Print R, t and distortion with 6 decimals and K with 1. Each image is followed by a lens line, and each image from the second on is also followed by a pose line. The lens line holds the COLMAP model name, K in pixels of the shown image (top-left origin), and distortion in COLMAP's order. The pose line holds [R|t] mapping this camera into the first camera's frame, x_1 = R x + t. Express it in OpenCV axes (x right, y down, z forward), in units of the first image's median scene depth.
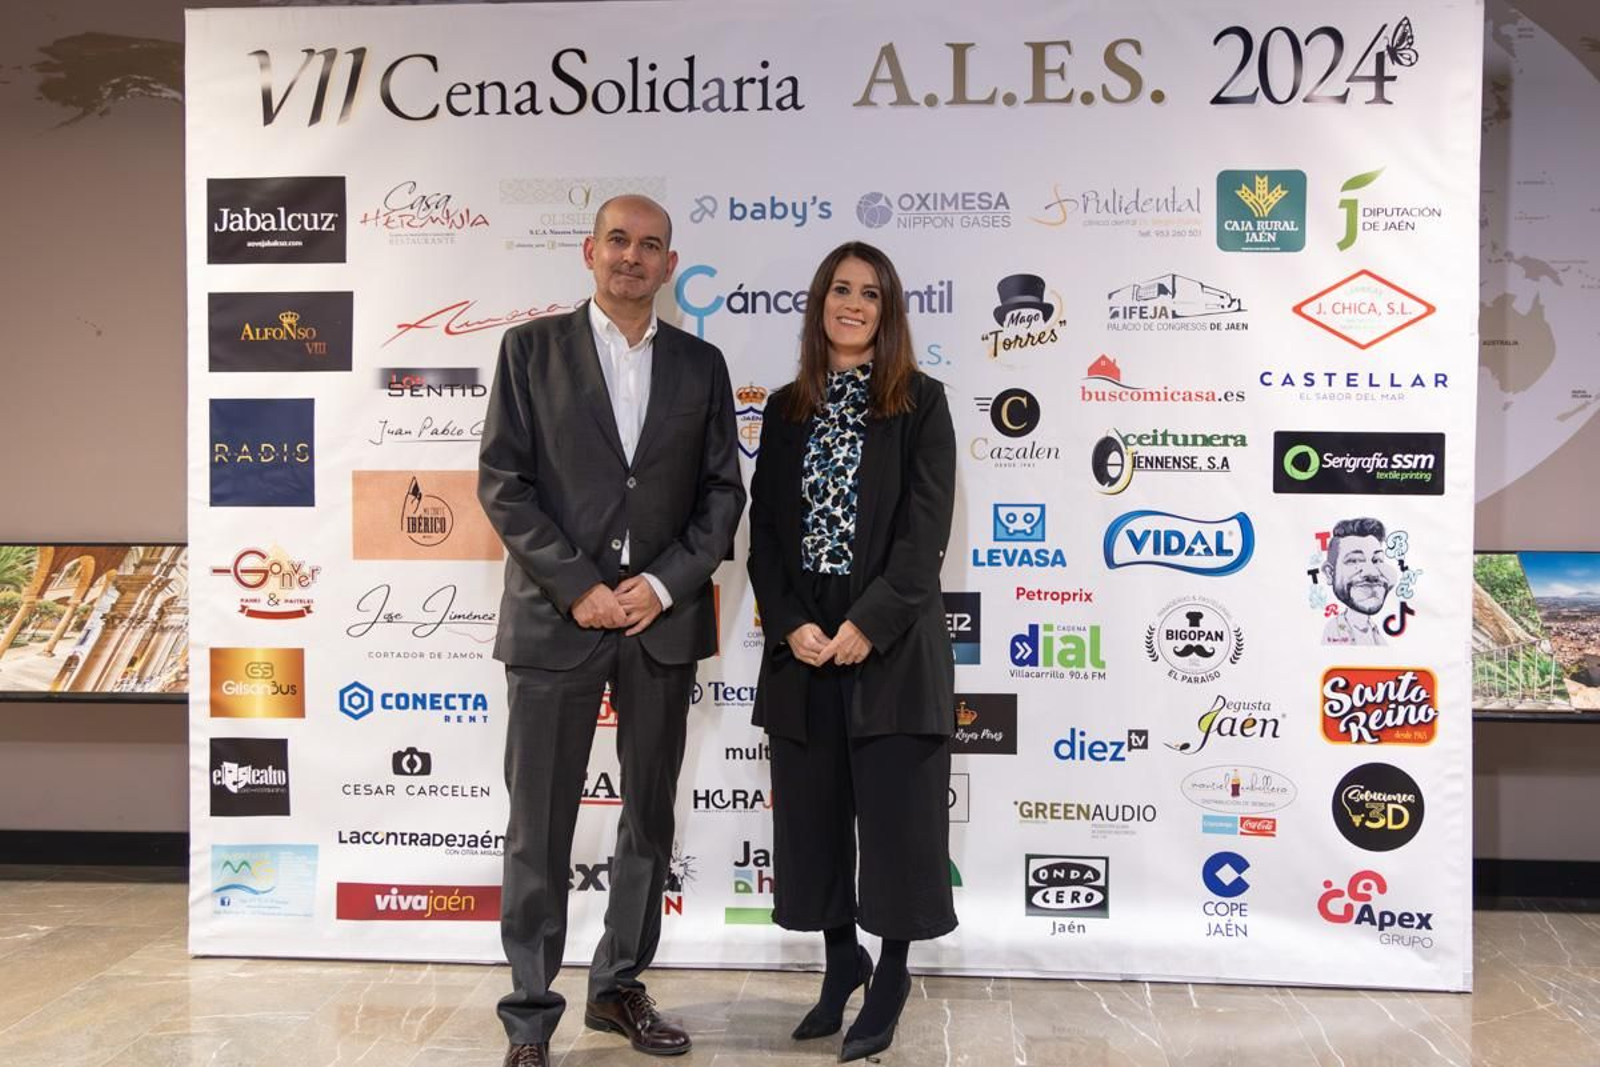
lens RADIAL K [[1668.0, 0, 865.0], [0, 1668.0, 485.8], [0, 0, 1]] dist [0.003804, -0.007143]
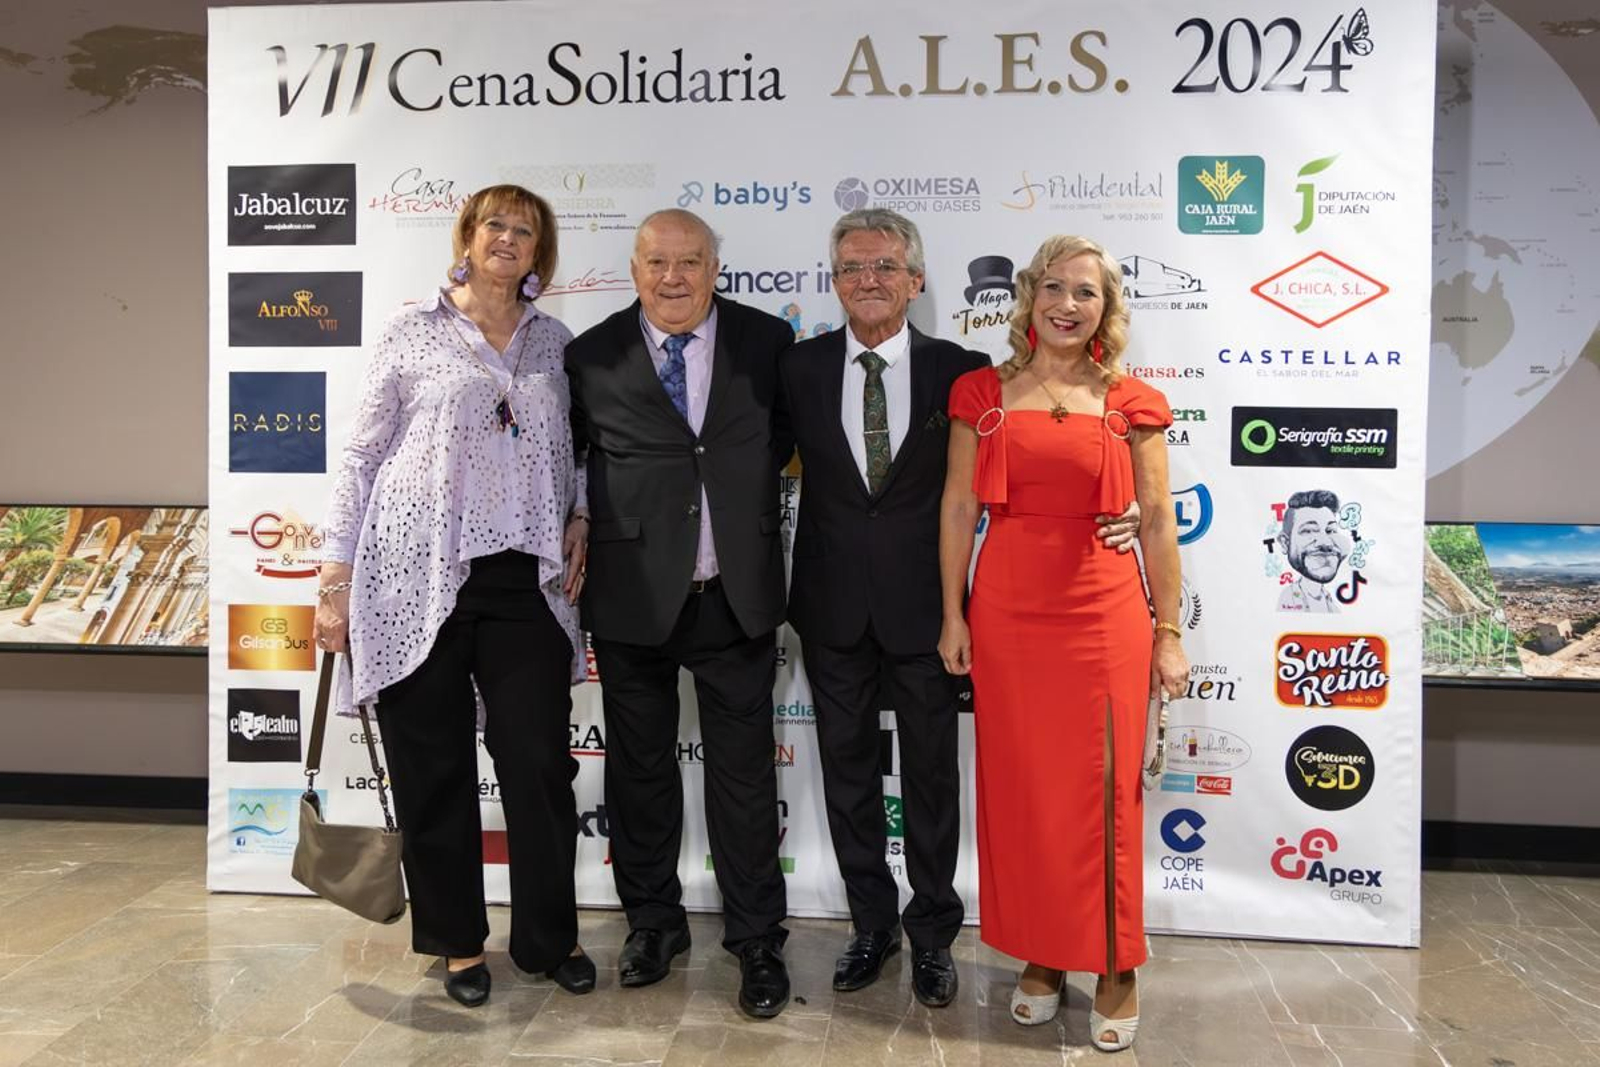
lens RADIAL K [[1787.0, 0, 810.9], [0, 1787.0, 438.3], [0, 0, 1]] dist [0.000347, 0.003158]
pose [[0.999148, 0.004655, -0.041005, 0.027144], [-0.004650, 0.999989, 0.000210, -0.011315], [0.041005, -0.000019, 0.999159, -0.129761]]
